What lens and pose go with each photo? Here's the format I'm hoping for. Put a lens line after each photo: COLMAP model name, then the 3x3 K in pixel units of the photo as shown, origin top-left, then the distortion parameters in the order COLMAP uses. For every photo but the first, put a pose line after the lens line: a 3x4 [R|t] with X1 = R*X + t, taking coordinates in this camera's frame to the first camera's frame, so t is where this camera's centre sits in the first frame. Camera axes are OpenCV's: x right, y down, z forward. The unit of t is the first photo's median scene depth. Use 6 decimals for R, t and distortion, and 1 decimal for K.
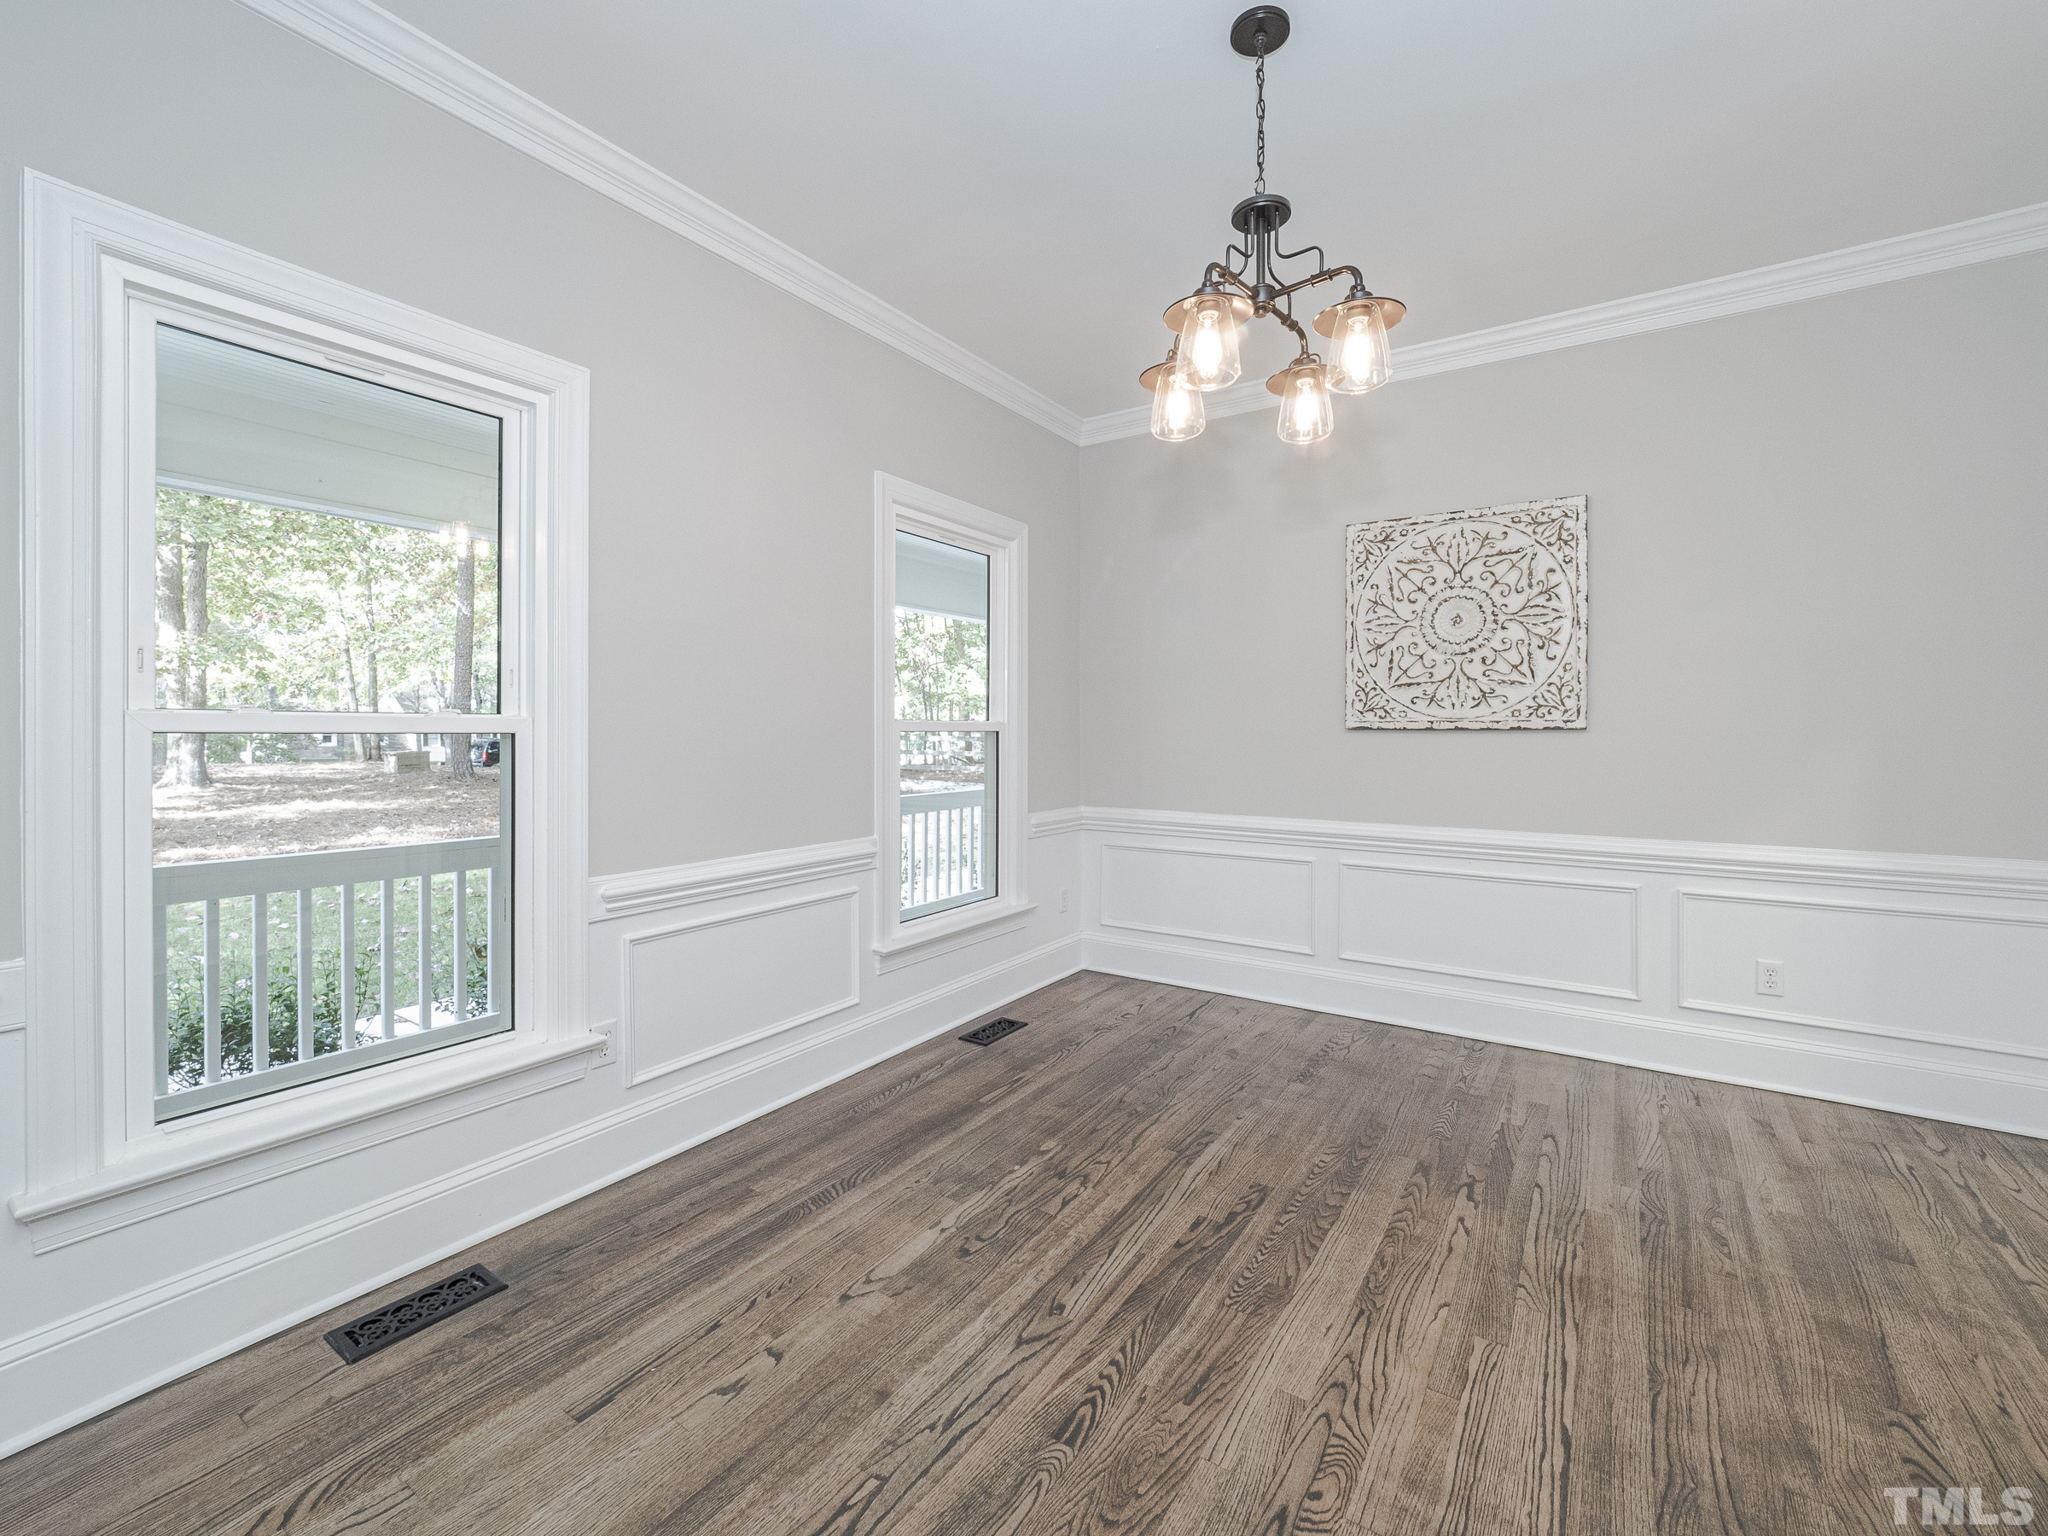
lens RADIAL K [[876.6, 0, 1027.4], [0, 876.6, 733.7], [0, 0, 1]] dist [-0.003558, -0.000811]
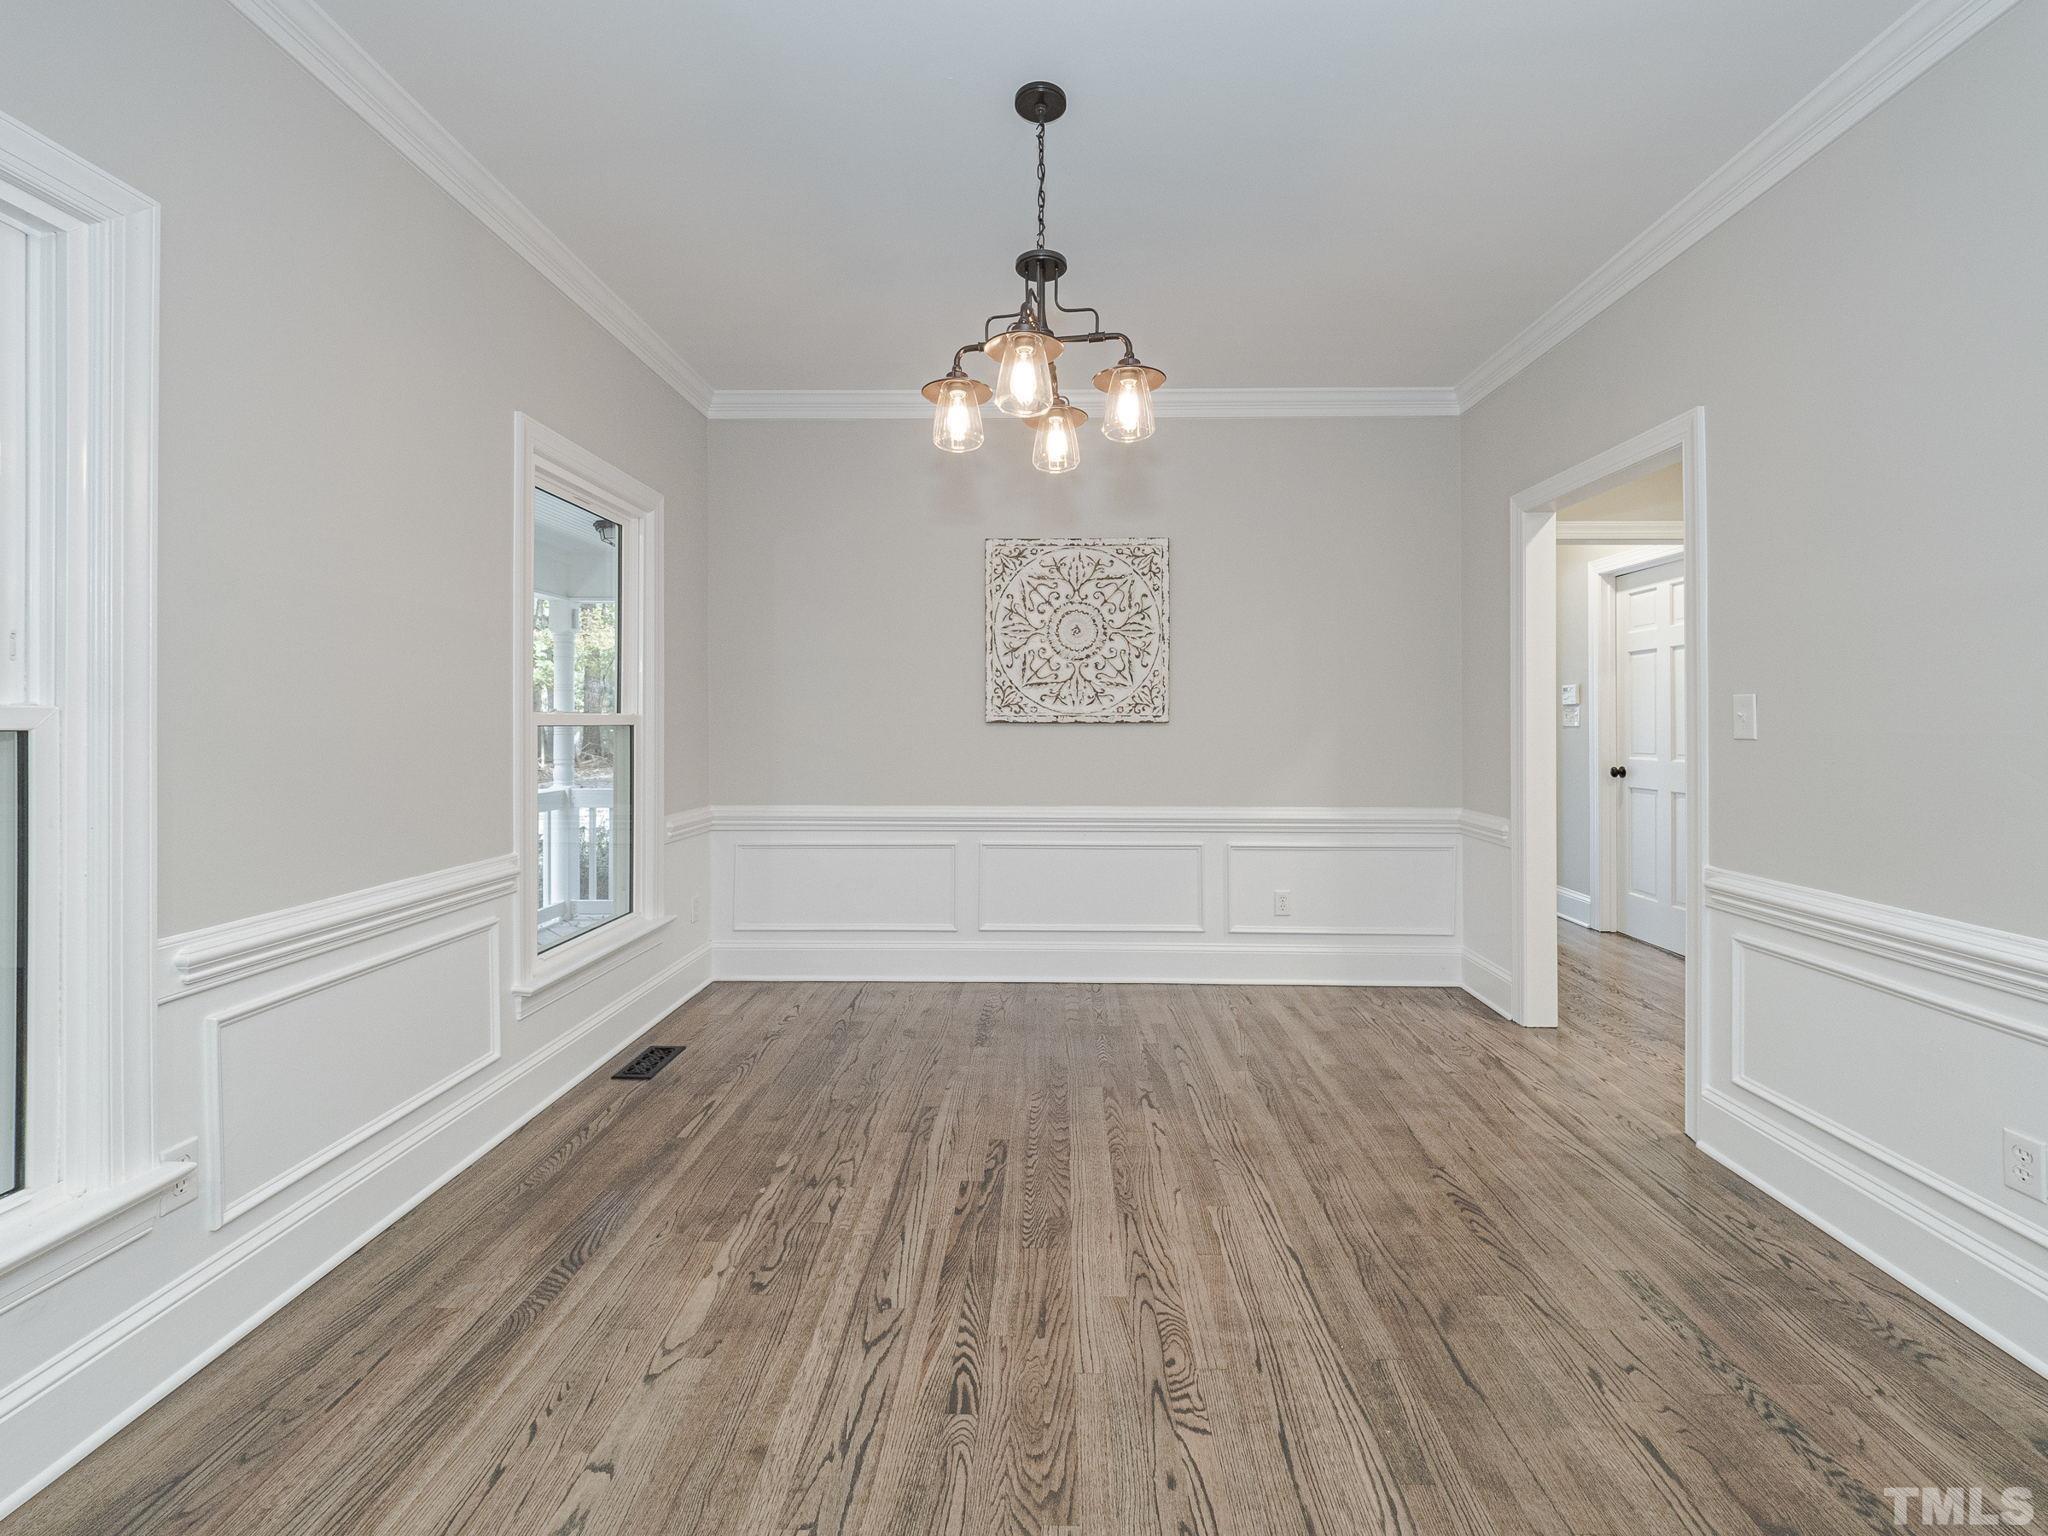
lens RADIAL K [[883.0, 0, 1030.4], [0, 883.0, 719.3], [0, 0, 1]] dist [0.002968, -0.004507]
pose [[0.844200, 0.002157, 0.536025, -0.296069], [0.002646, 0.999963, -0.008192, -0.000815], [-0.536022, 0.008335, 0.844163, 0.043904]]
